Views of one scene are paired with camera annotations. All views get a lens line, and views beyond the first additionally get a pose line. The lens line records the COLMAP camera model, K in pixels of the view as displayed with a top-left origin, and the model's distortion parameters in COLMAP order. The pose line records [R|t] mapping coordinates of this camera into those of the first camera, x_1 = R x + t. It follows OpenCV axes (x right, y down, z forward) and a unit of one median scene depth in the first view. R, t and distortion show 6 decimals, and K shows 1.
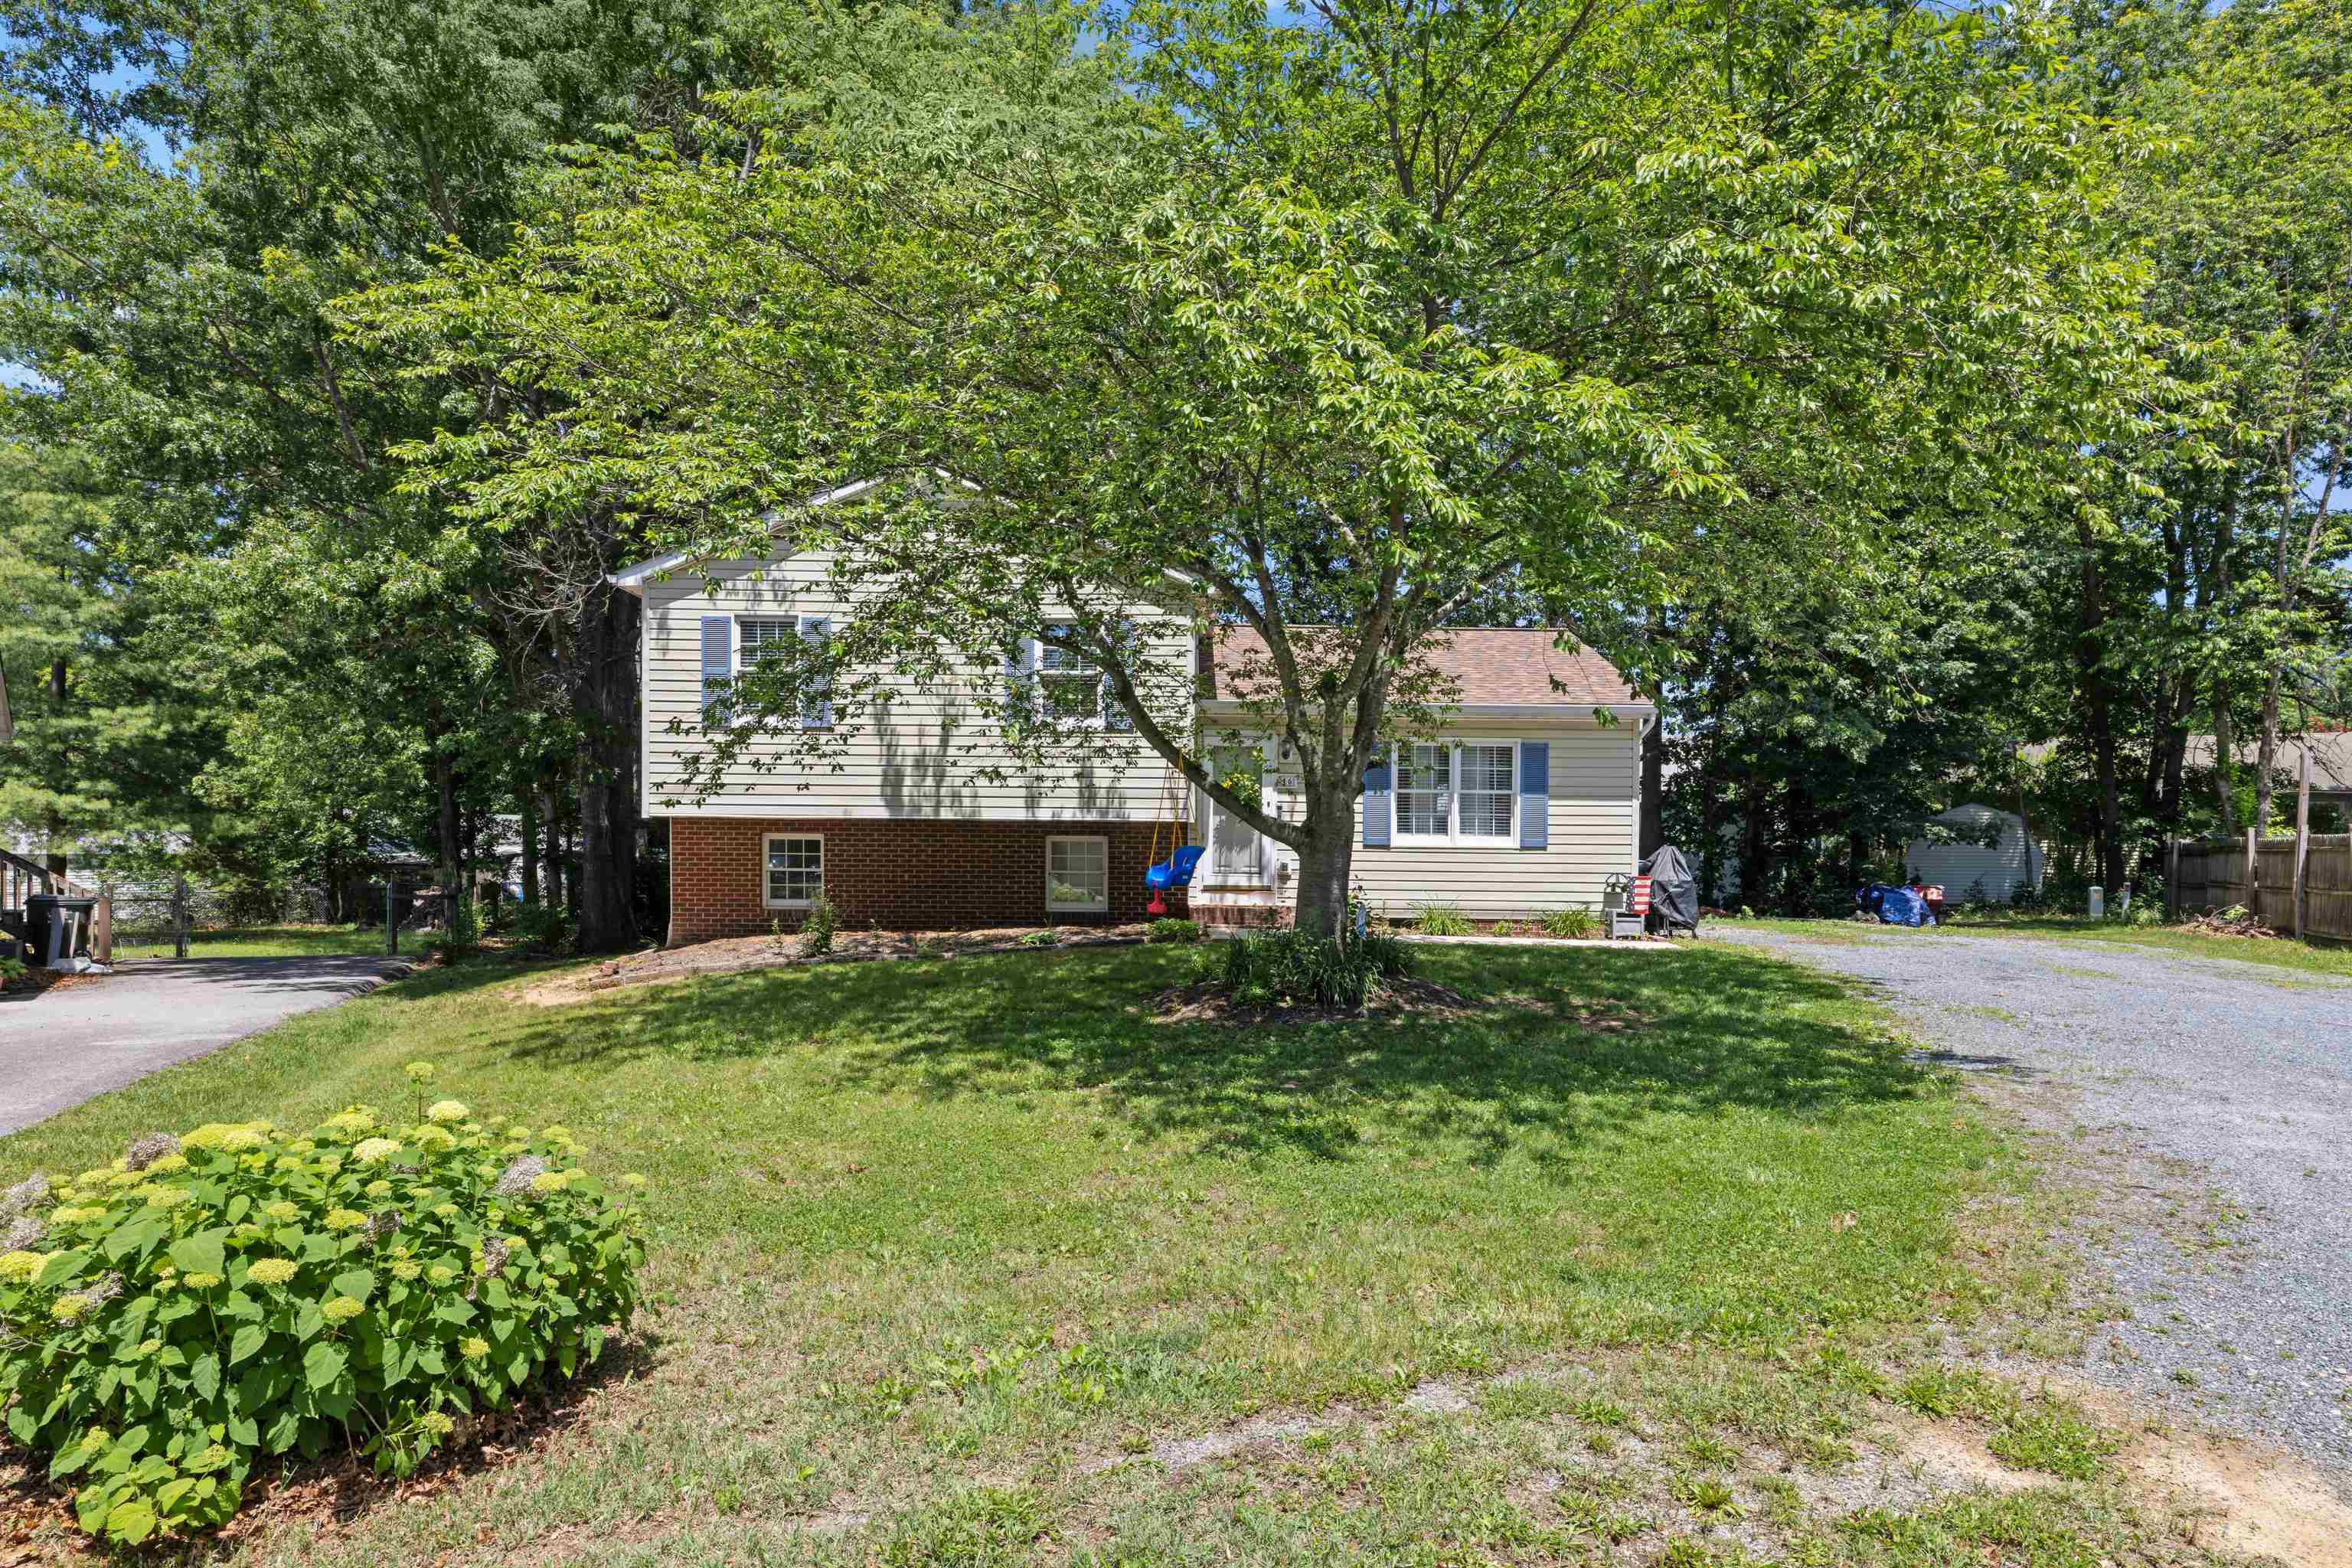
lens RADIAL K [[1272.0, 0, 1177.3], [0, 1272.0, 853.8], [0, 0, 1]] dist [0.033690, 0.000436]
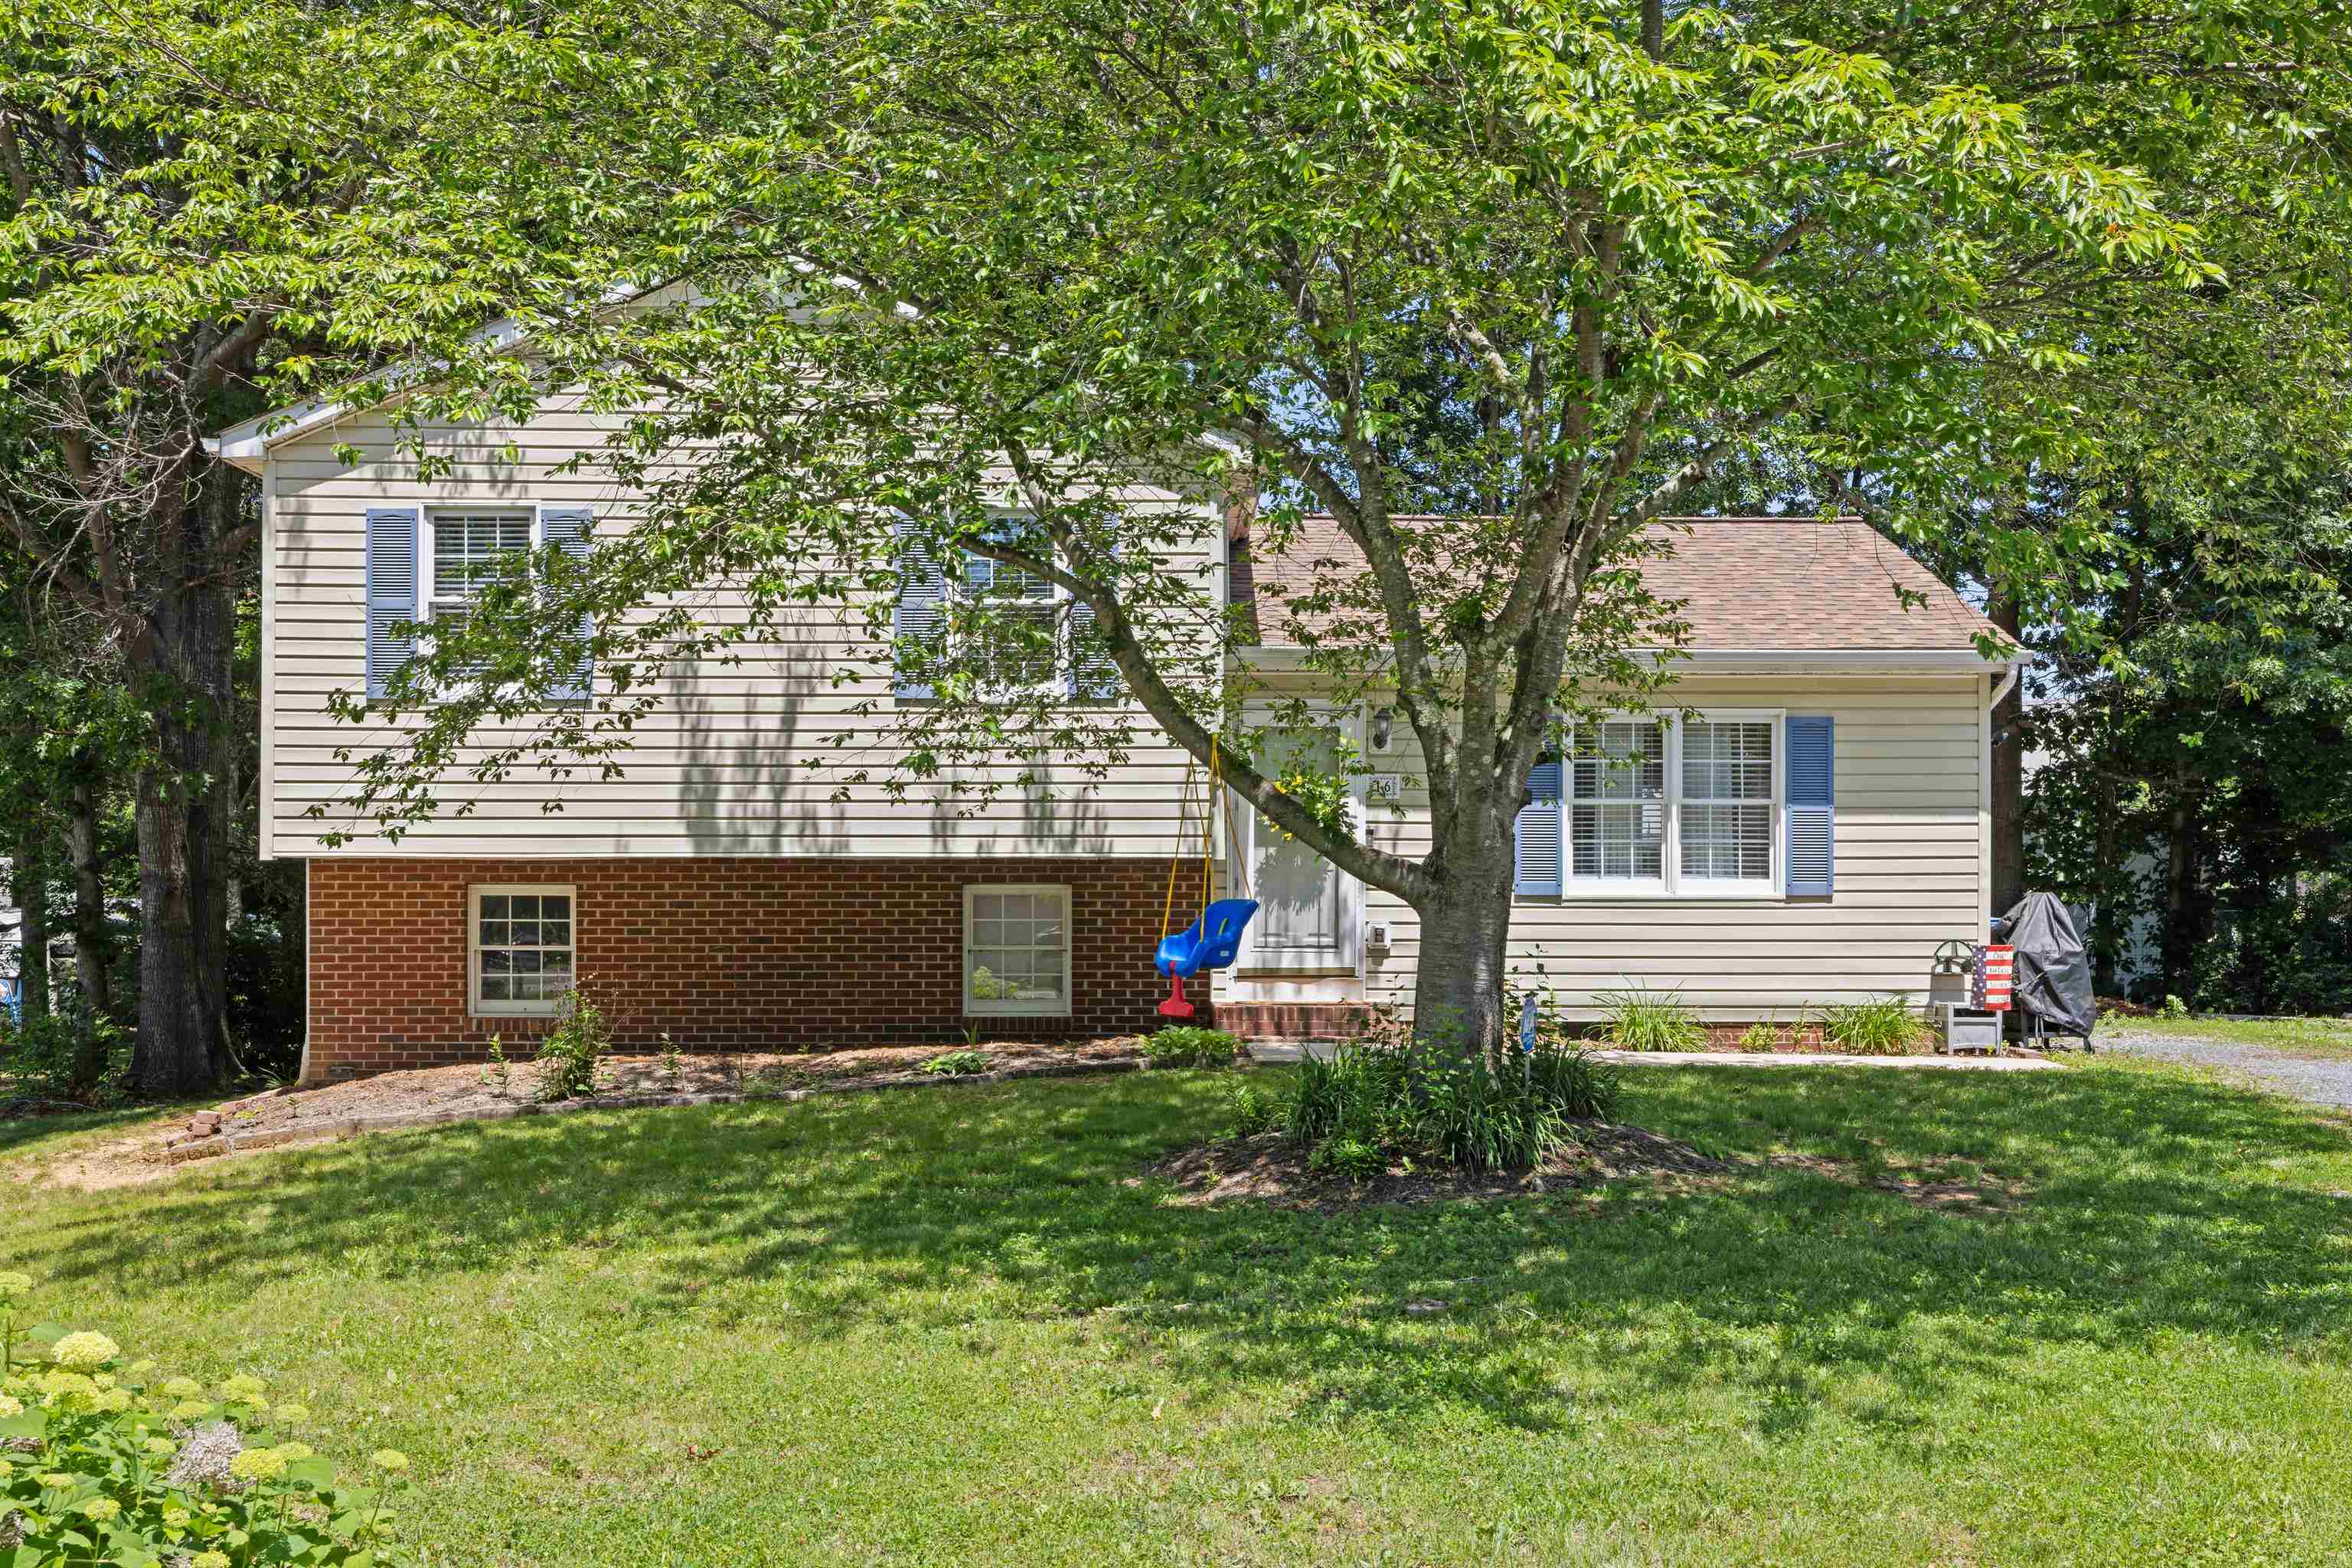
lens RADIAL K [[2269.1, 0, 1176.6], [0, 2269.1, 897.8], [0, 0, 1]] dist [0.023425, 0.023325]
pose [[0.999878, -0.009655, 0.012239, -0.023849], [0.009746, 0.999925, -0.007419, 0.000125], [-0.012166, 0.007538, 0.999898, -0.031032]]
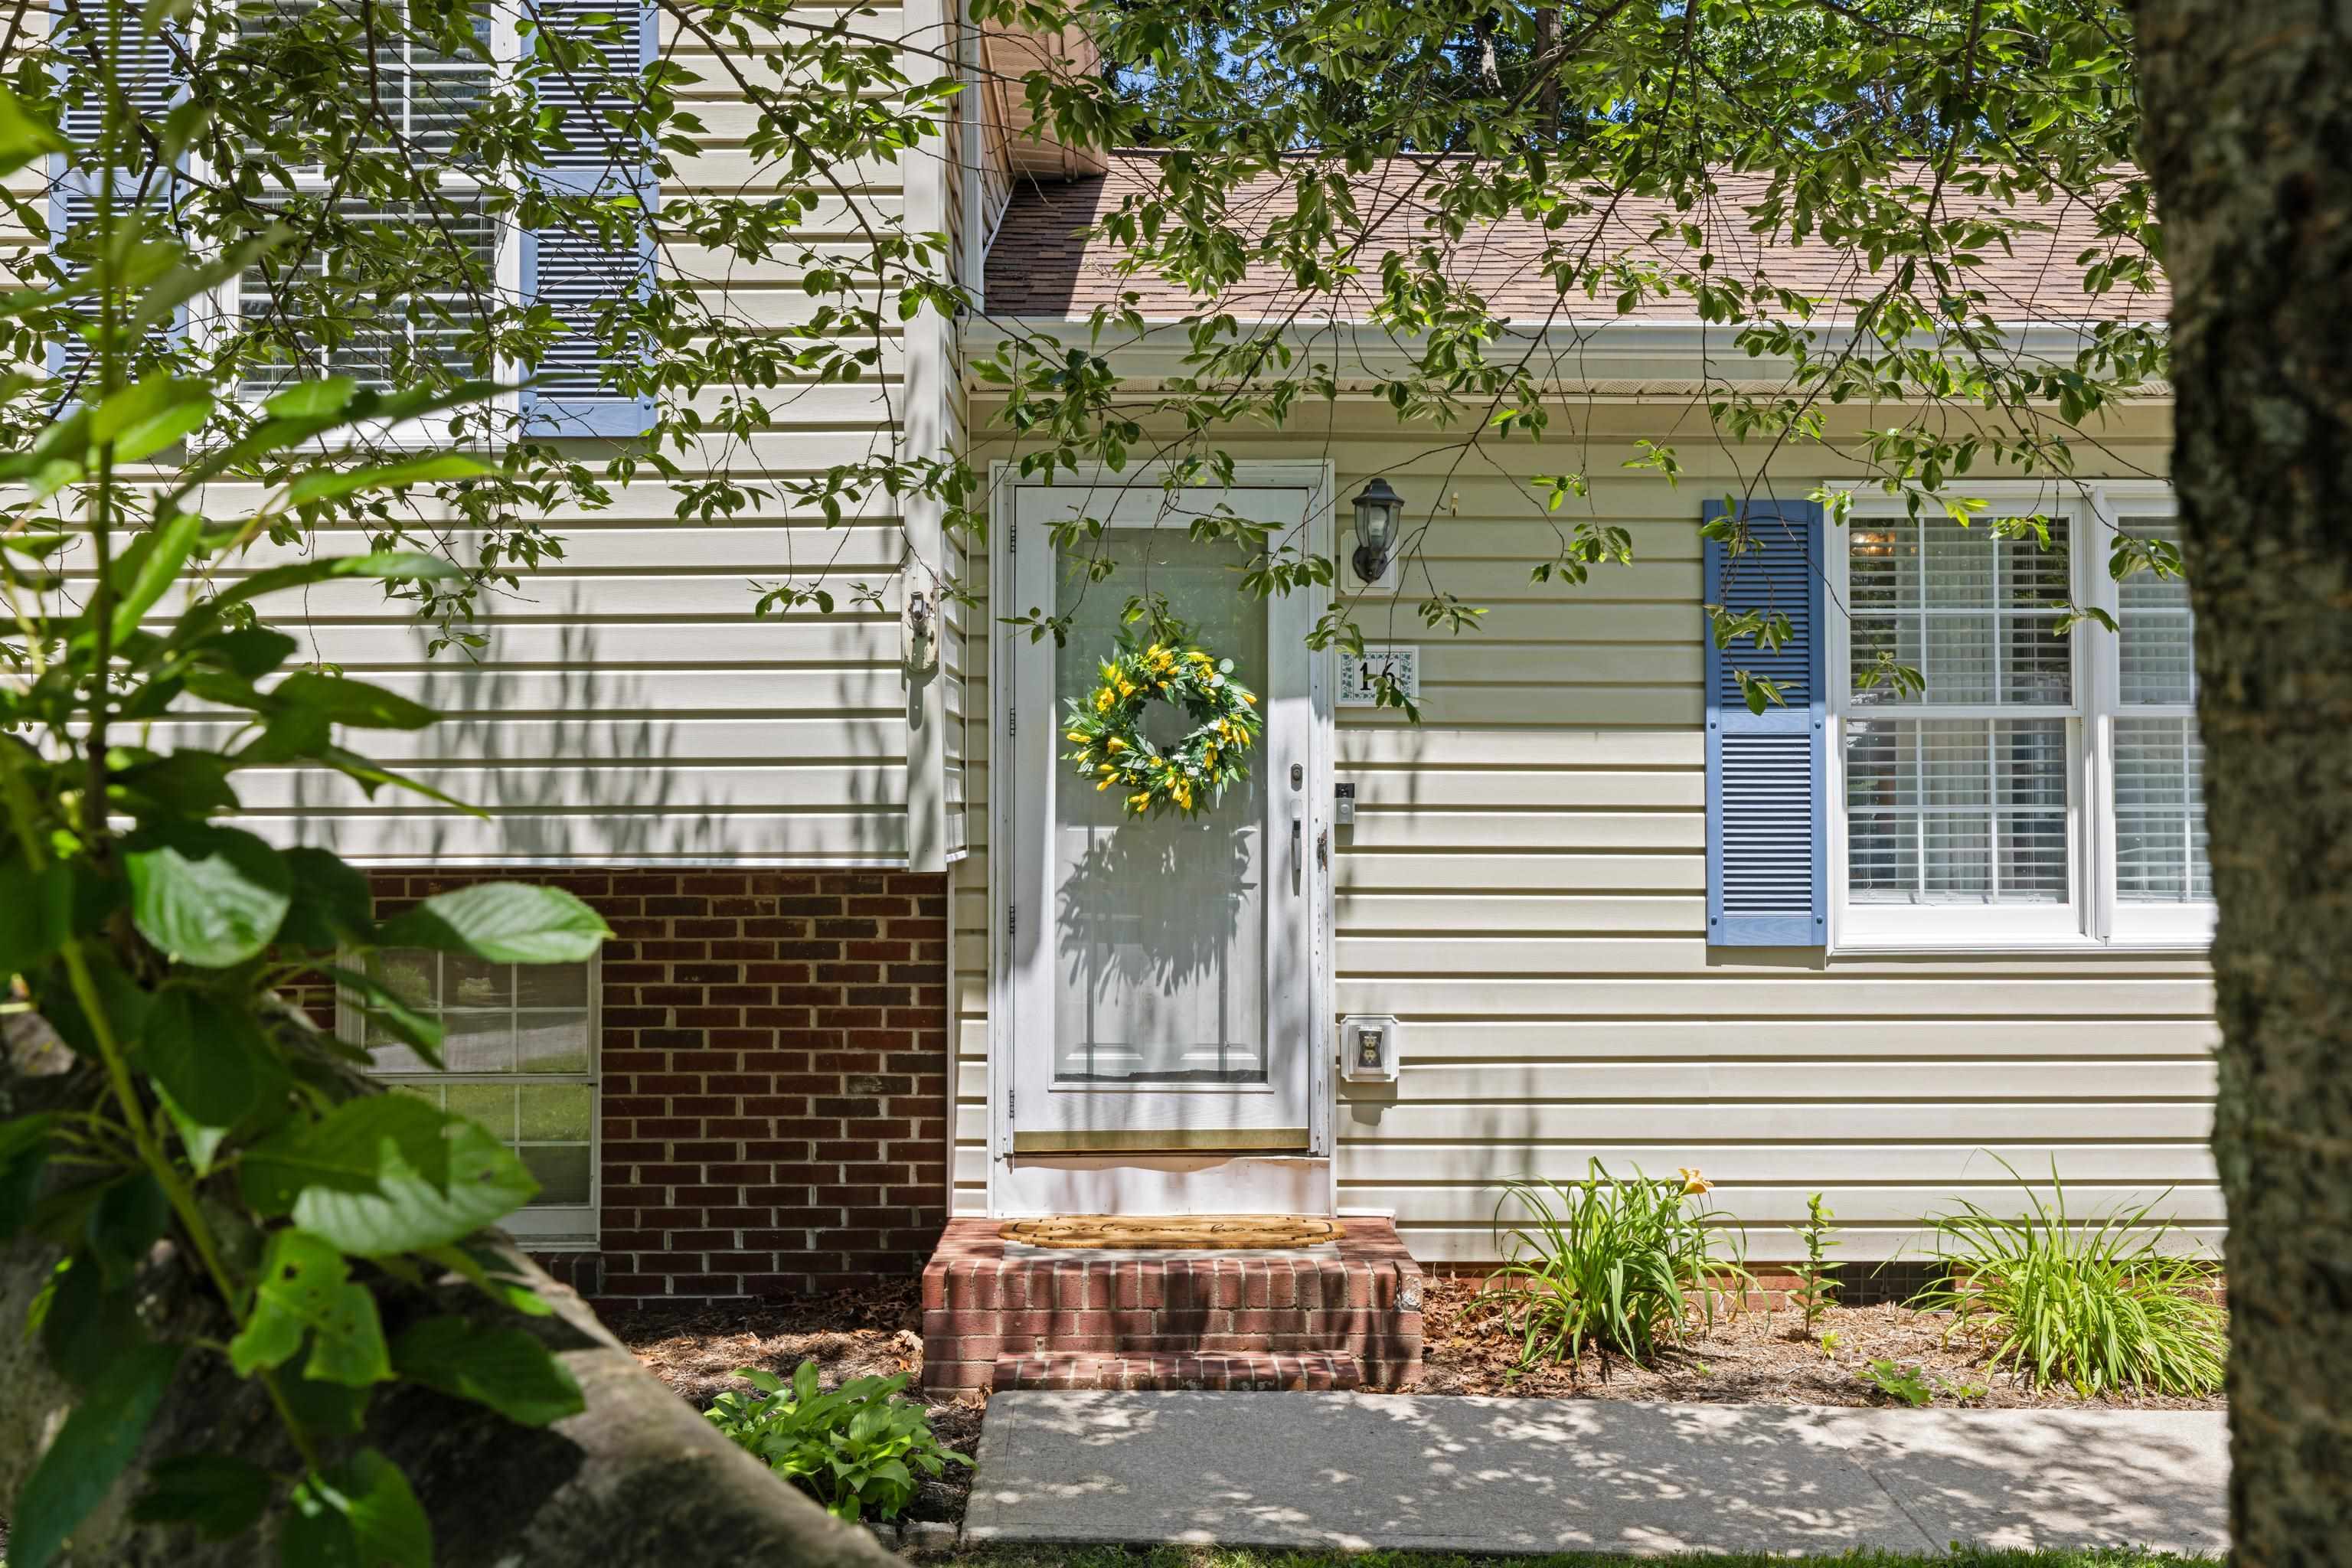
lens RADIAL K [[2323.0, 0, 1102.5], [0, 2323.0, 739.8], [0, 0, 1]] dist [0.003349, 0.001516]
pose [[0.999905, -0.013137, 0.004198, 0.041122], [0.013295, 0.999114, -0.039940, -0.035065], [-0.003670, 0.039992, 0.999193, 0.696586]]
